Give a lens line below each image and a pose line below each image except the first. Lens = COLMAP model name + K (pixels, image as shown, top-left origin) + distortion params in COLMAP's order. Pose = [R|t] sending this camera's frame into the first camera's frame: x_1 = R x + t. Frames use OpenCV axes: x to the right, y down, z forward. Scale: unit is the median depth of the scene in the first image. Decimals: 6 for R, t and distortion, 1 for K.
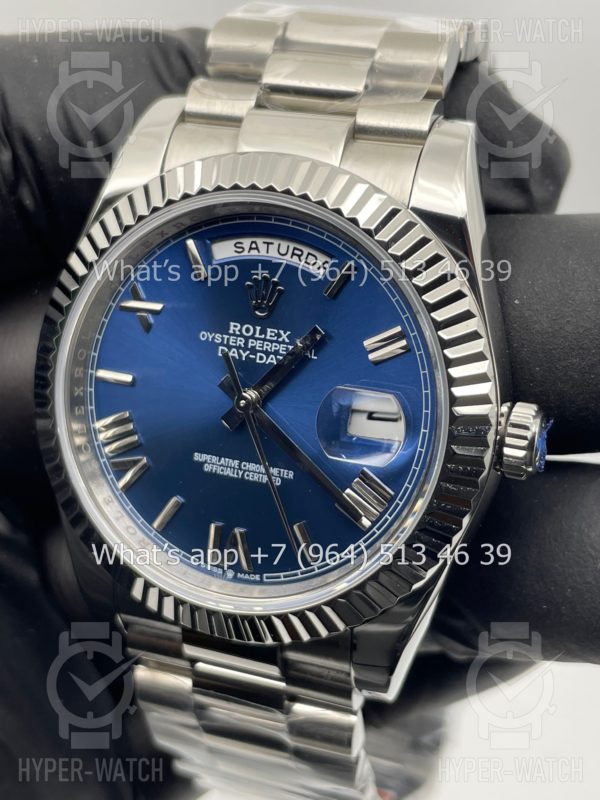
lens RADIAL K [[1269.5, 0, 303.8], [0, 1269.5, 397.6], [0, 0, 1]] dist [0.072373, 0.000000]
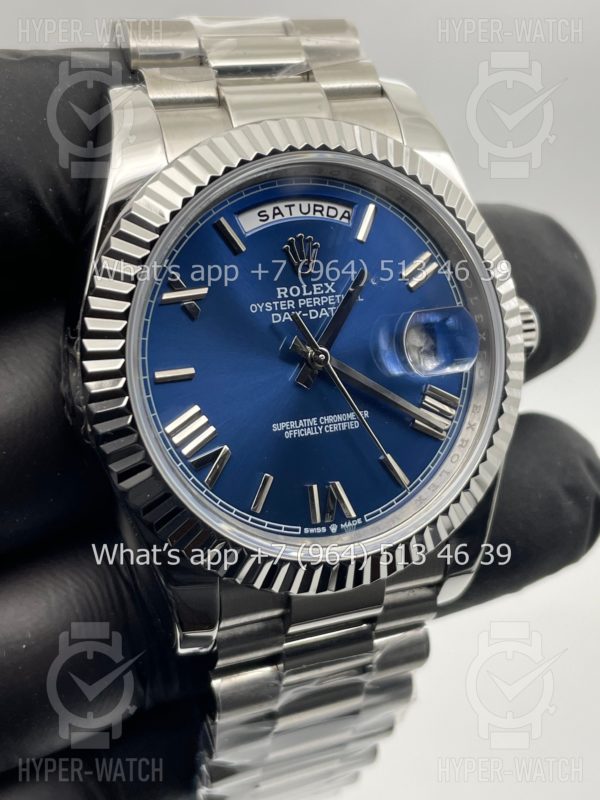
lens RADIAL K [[1269.5, 0, 302.9], [0, 1269.5, 398.0], [0, 0, 1]] dist [0.072373, 0.000000]
pose [[0.739725, -0.249687, 0.624871, -0.700476], [0.294473, 0.955089, 0.033038, -0.002490], [-0.605056, 0.159569, 0.780029, 0.204700]]
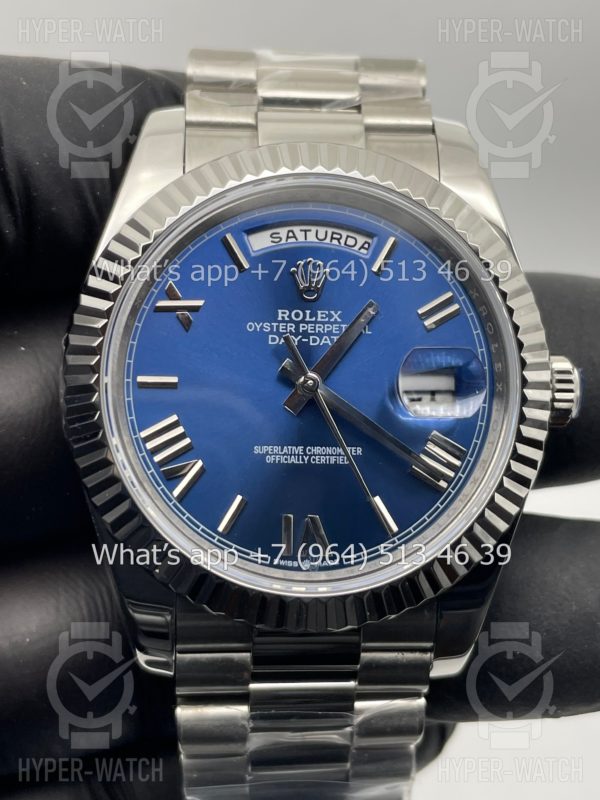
lens RADIAL K [[1269.5, 0, 318.0], [0, 1269.5, 389.8], [0, 0, 1]] dist [0.072373, 0.000000]
pose [[0.916334, -0.086649, 0.390927, -0.426348], [0.156186, 0.976317, -0.149701, 0.157686], [-0.368698, 0.198233, 0.908166, 0.087487]]
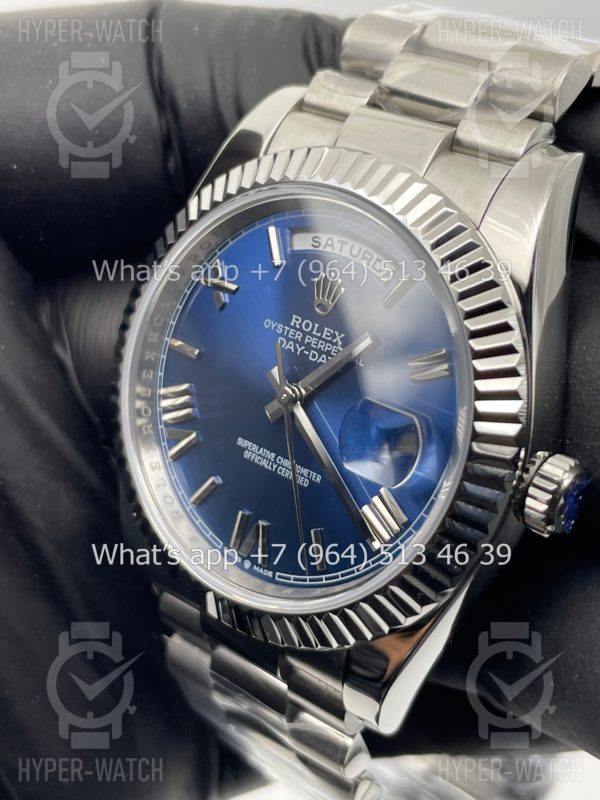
lens RADIAL K [[1269.5, 0, 297.2], [0, 1269.5, 395.2], [0, 0, 1]] dist [0.072373, 0.000000]
pose [[0.943035, 0.198202, -0.267209, 0.221111], [-0.201946, 0.979301, 0.013684, -0.012101], [0.264390, 0.041057, 0.963541, 0.050634]]
